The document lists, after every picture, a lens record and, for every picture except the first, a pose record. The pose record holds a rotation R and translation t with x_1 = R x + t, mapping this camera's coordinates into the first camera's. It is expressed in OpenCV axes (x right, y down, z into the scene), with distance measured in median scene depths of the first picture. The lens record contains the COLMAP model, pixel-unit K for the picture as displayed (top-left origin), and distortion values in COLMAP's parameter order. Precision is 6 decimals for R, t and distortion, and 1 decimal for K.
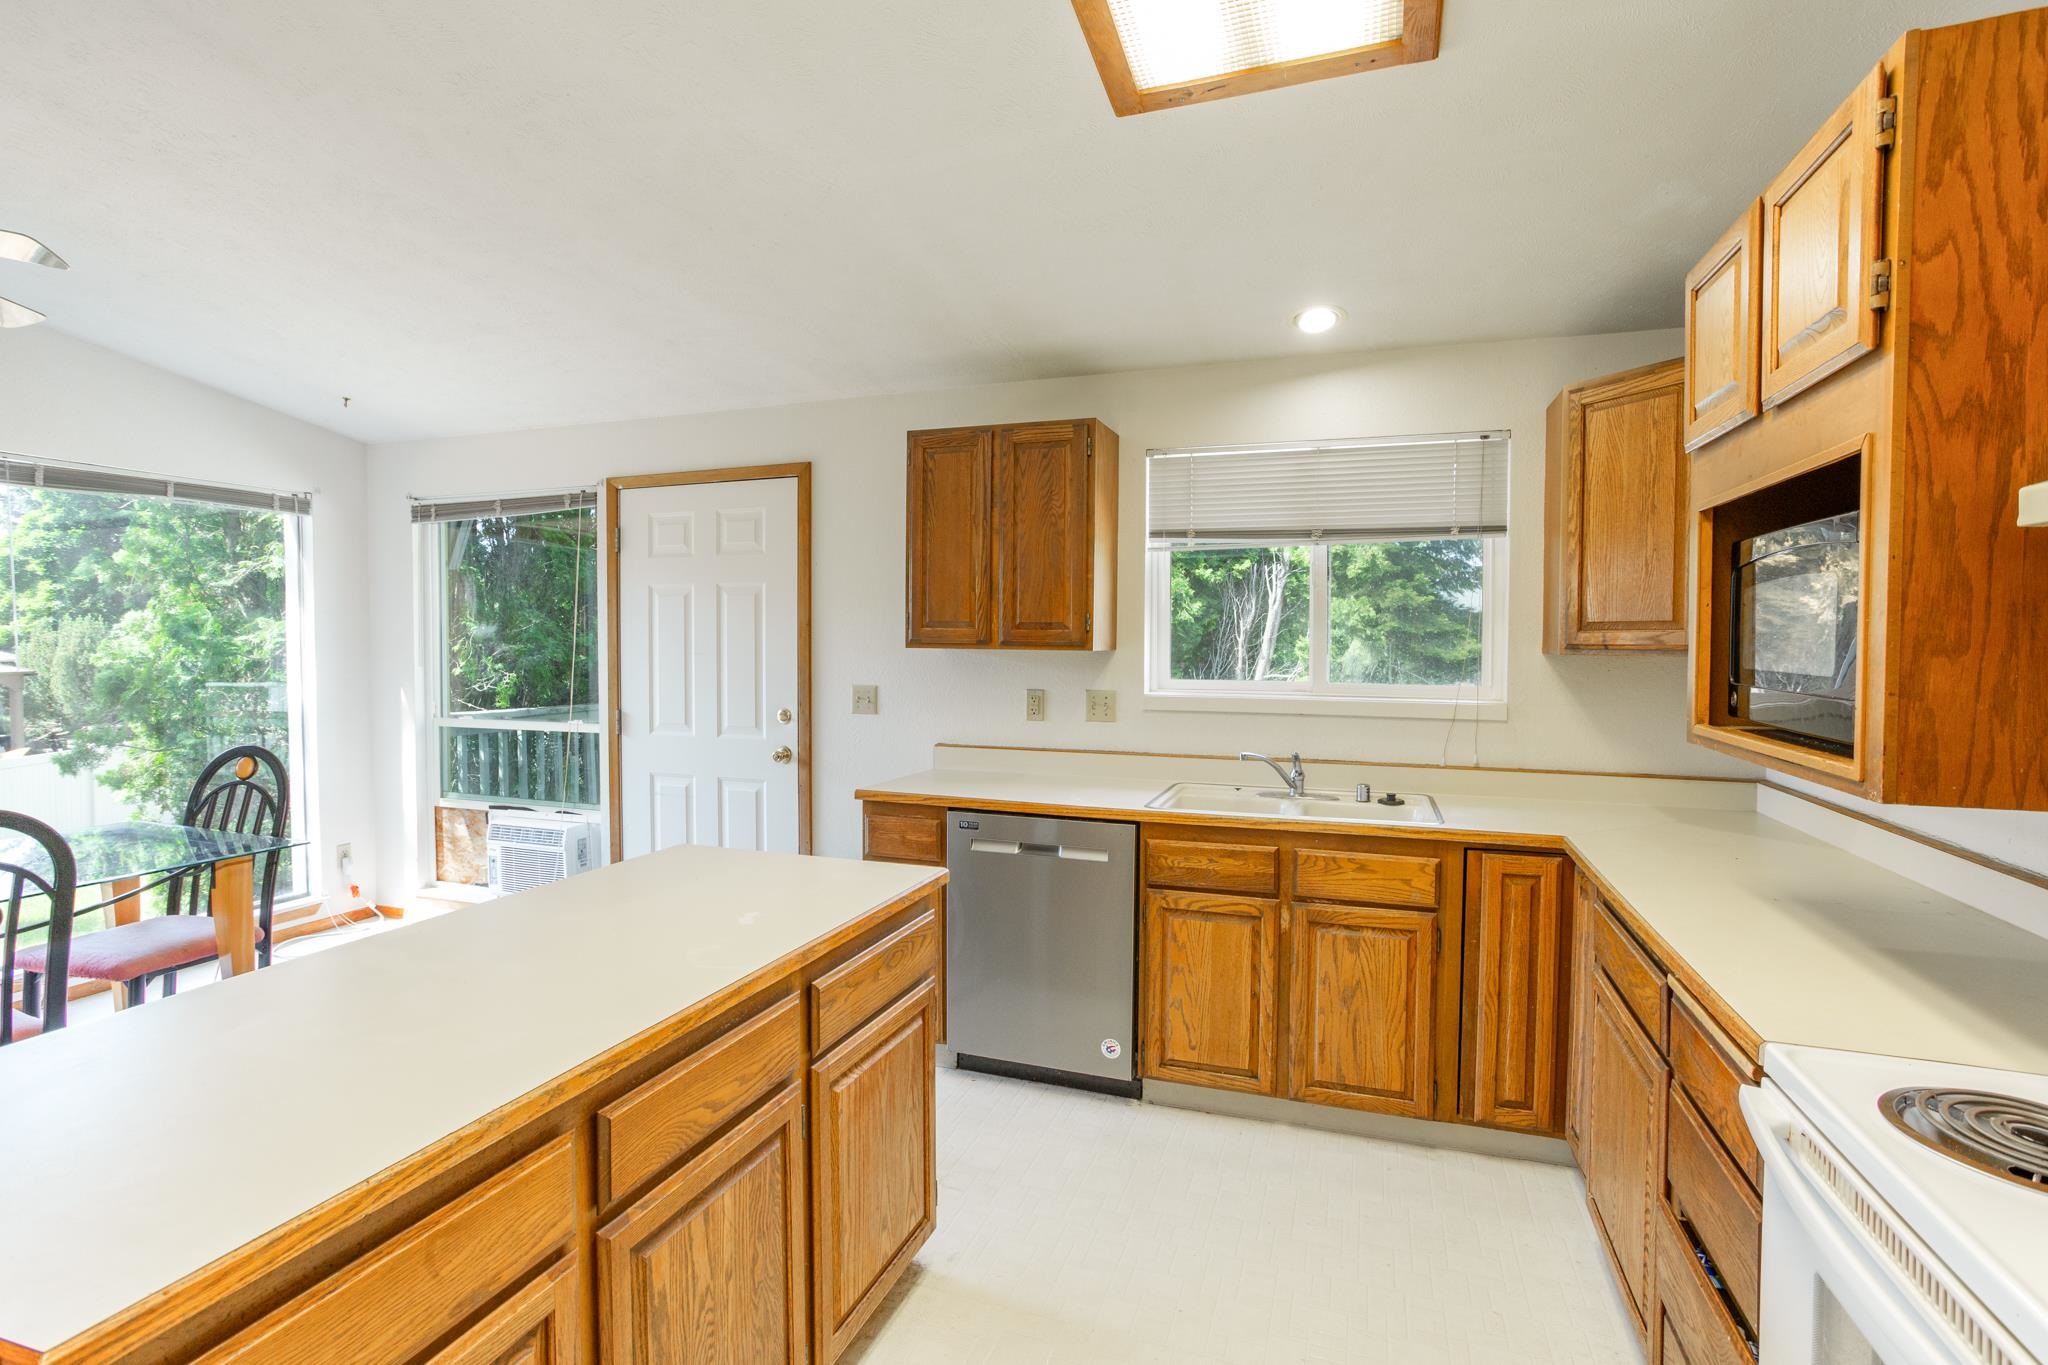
lens RADIAL K [[991.5, 0, 1024.0], [0, 991.5, 682.5], [0, 0, 1]] dist [-0.017715, 0.000483]
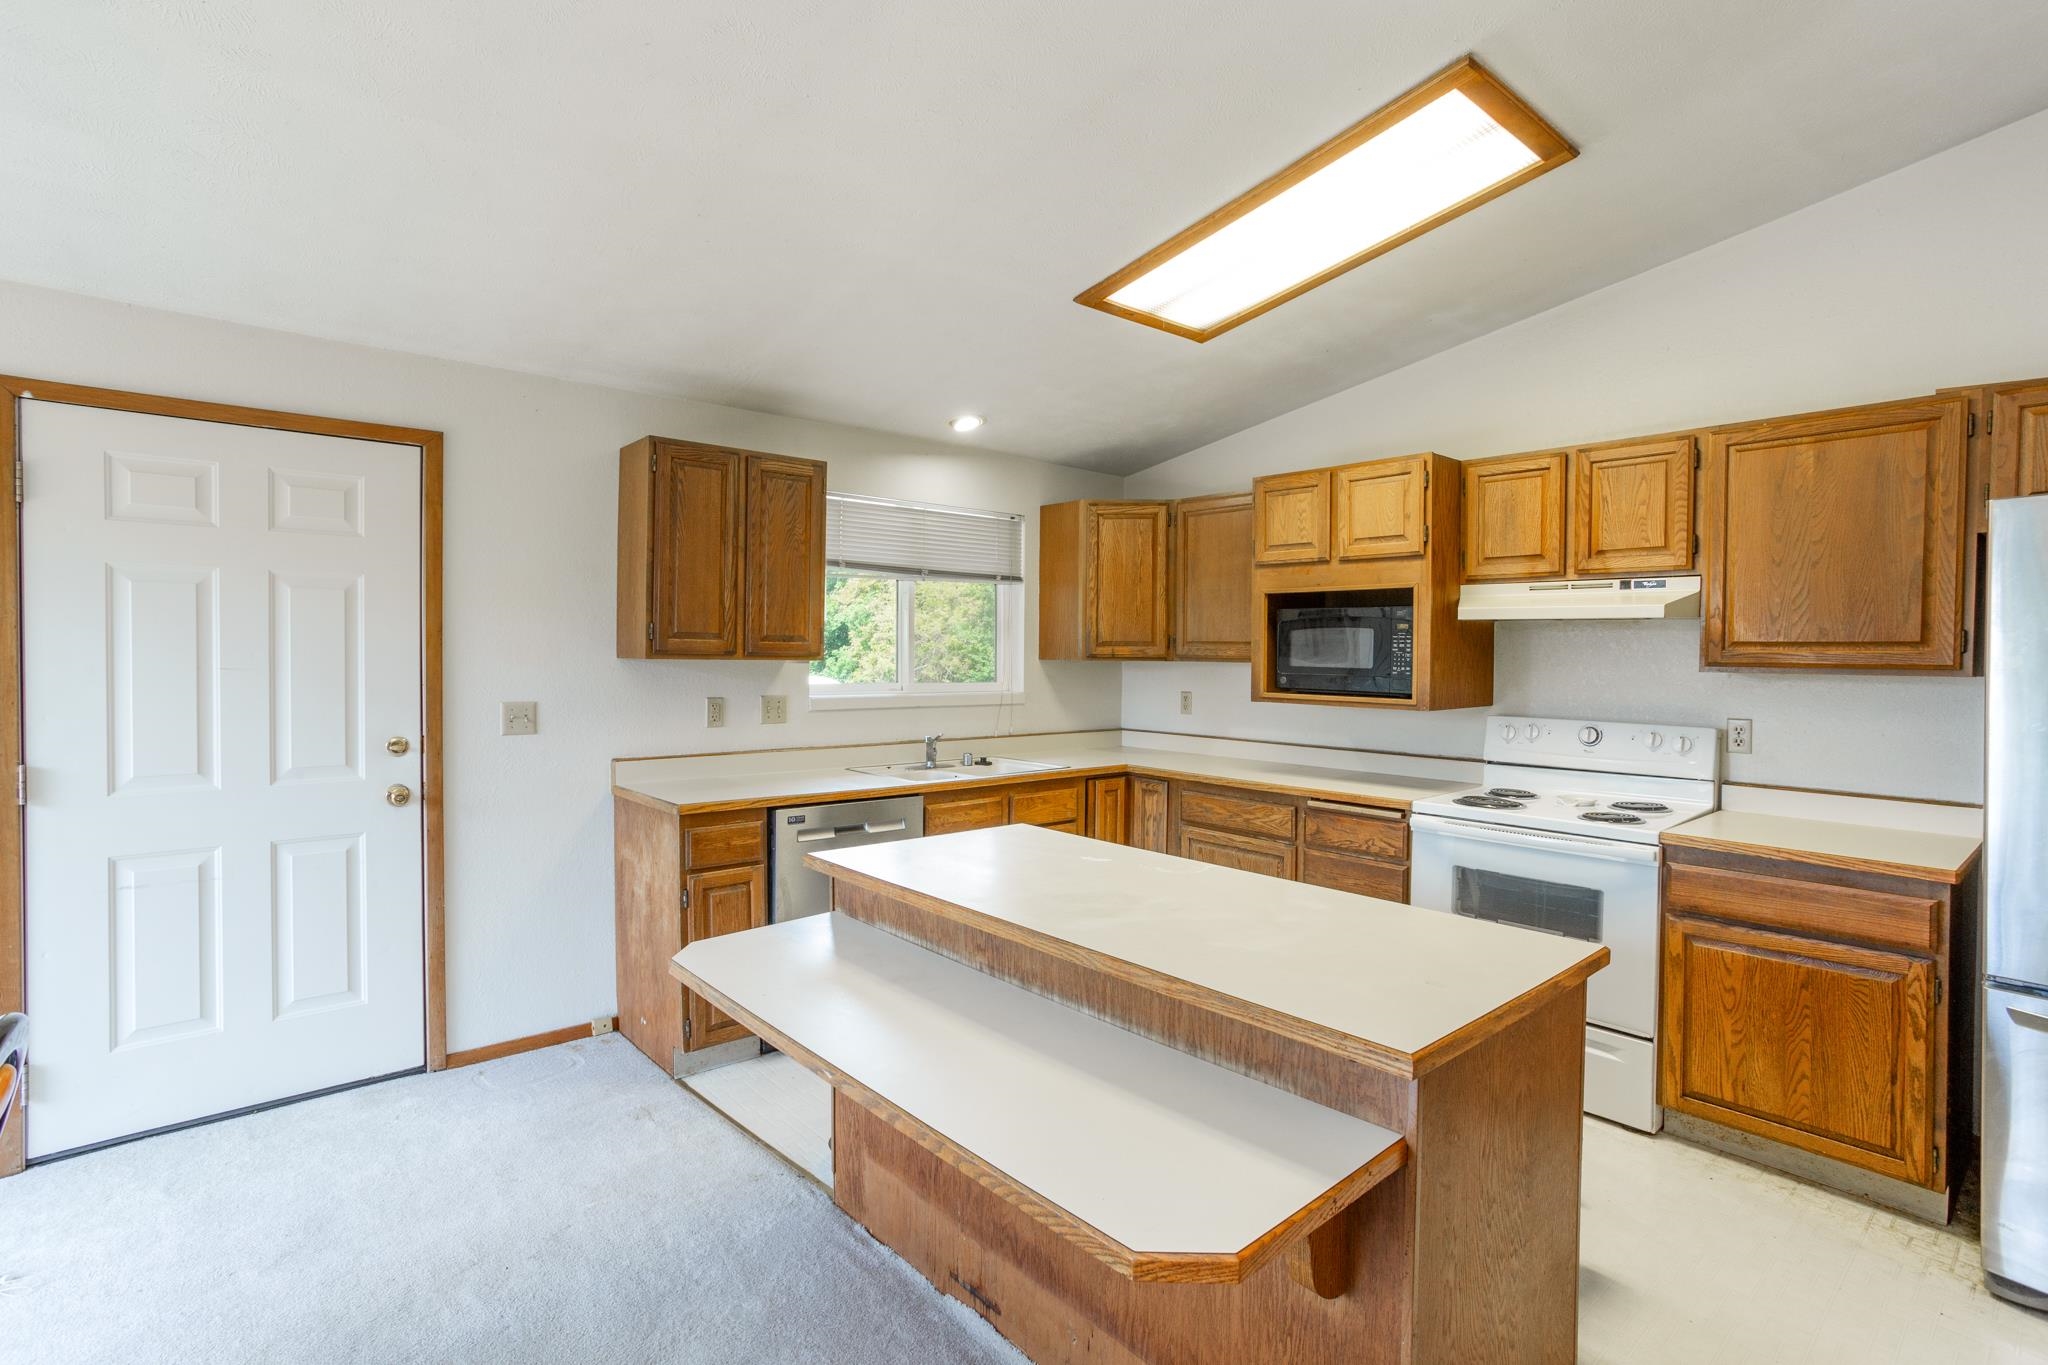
lens RADIAL K [[990.9, 0, 1011.3], [0, 990.9, 677.7], [0, 0, 1]] dist [-0.001824, 0.009453]
pose [[0.504174, -0.024511, 0.863254, -0.808630], [0.029606, 0.999500, 0.011088, -0.017596], [-0.863095, 0.019967, 0.504648, 0.215714]]
